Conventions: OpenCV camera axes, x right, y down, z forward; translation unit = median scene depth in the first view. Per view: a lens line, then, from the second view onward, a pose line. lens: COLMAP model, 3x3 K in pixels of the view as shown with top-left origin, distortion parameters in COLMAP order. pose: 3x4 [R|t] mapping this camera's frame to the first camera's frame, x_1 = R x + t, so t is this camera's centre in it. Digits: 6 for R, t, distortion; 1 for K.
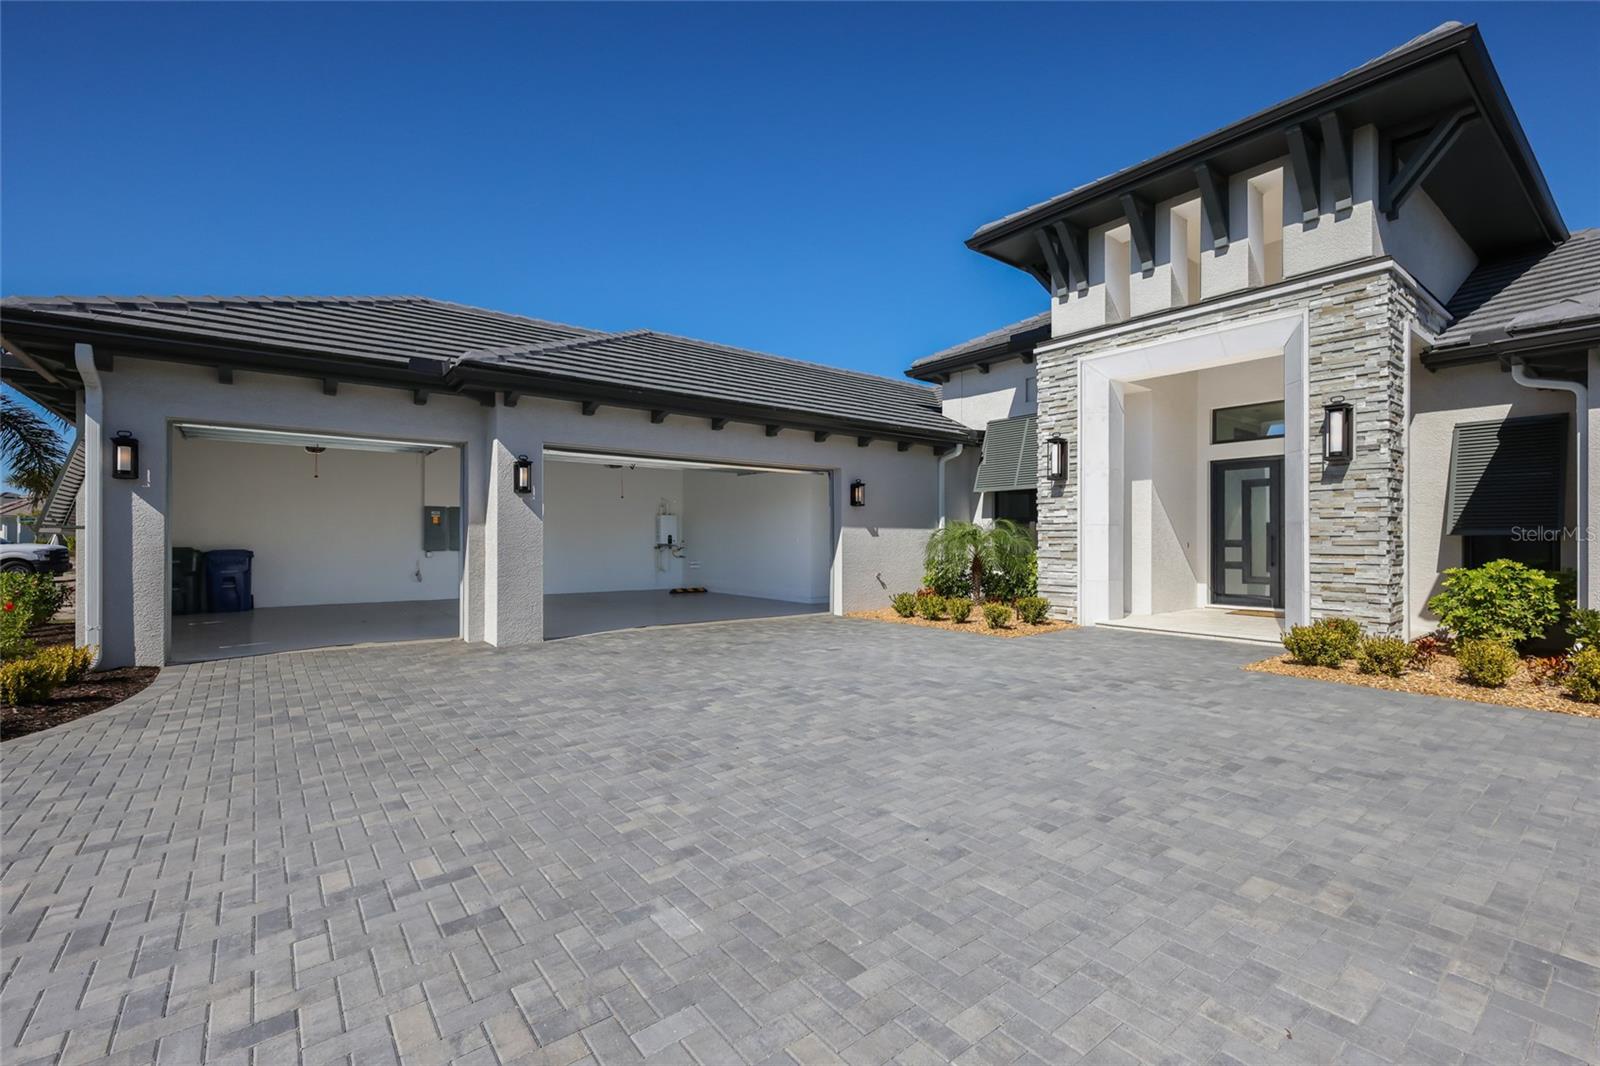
lens RADIAL K [[689.8, 0, 800.0], [0, 689.8, 533.0], [0, 0, 1]] dist [0.000429, 0.000131]
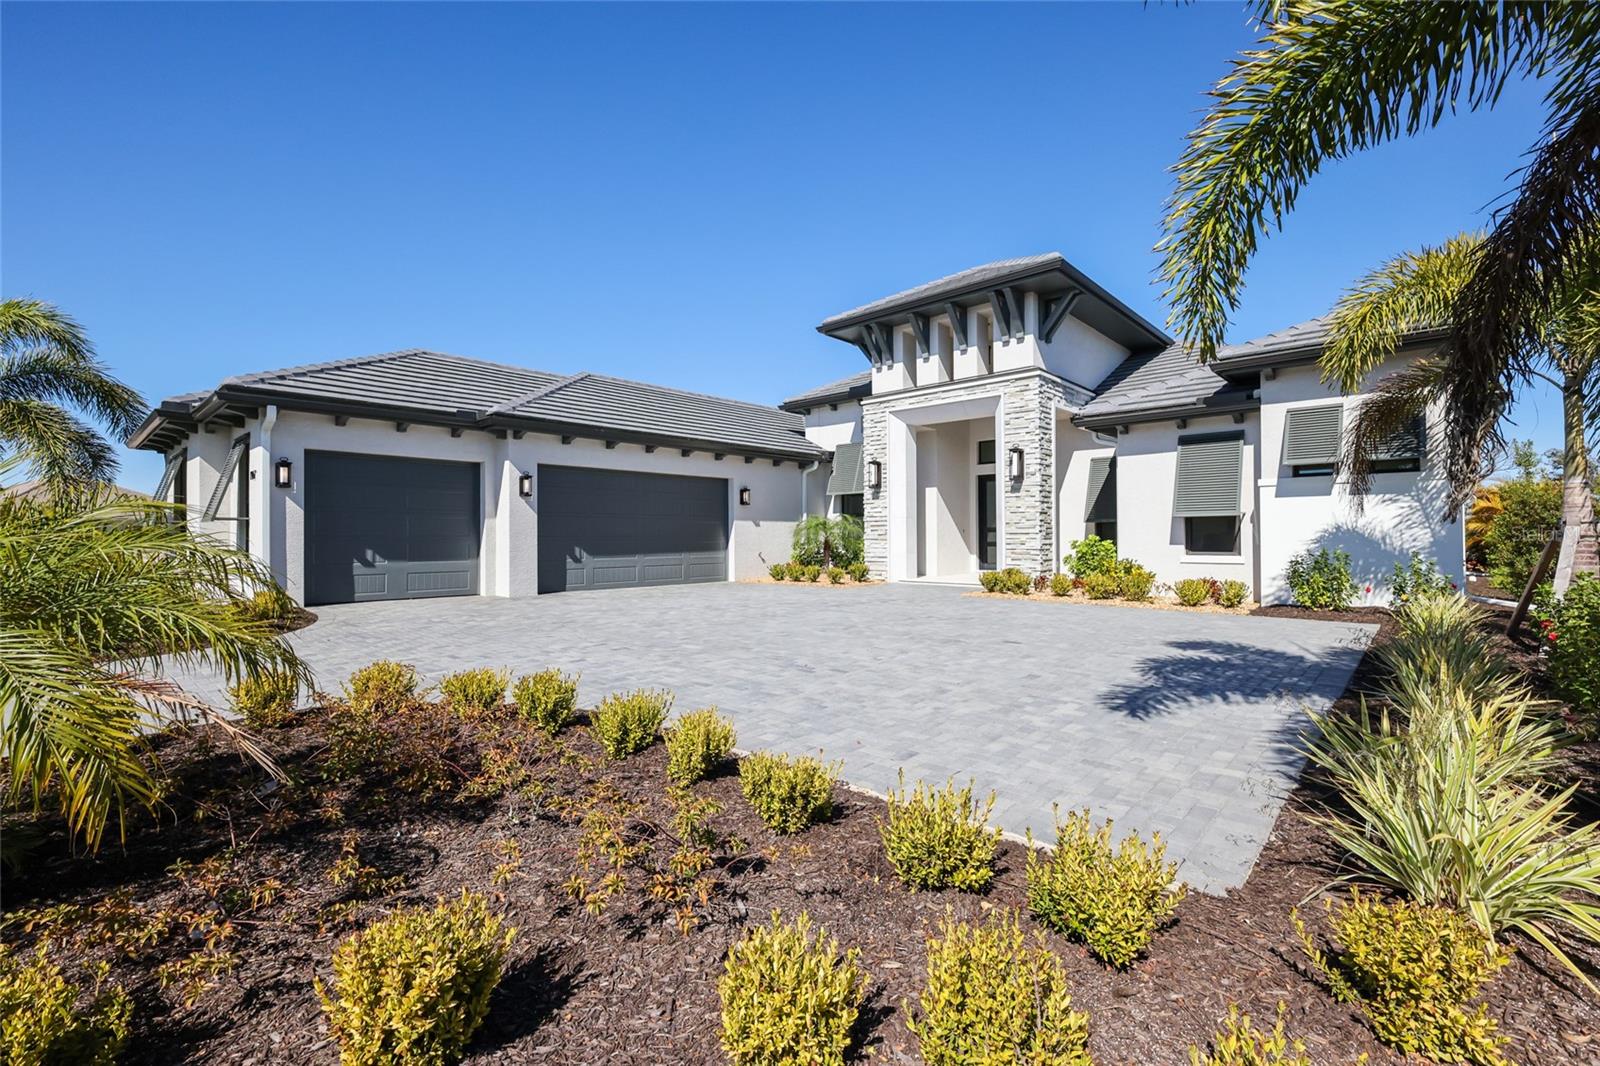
lens RADIAL K [[689.8, 0, 800.0], [0, 689.8, 533.0], [0, 0, 1]] dist [0.000429, 0.000131]
pose [[0.985692, -0.005407, 0.168467, -0.051424], [0.004658, 0.999977, 0.004840, 0.014677], [-0.168489, -0.003986, 0.985695, -0.487379]]
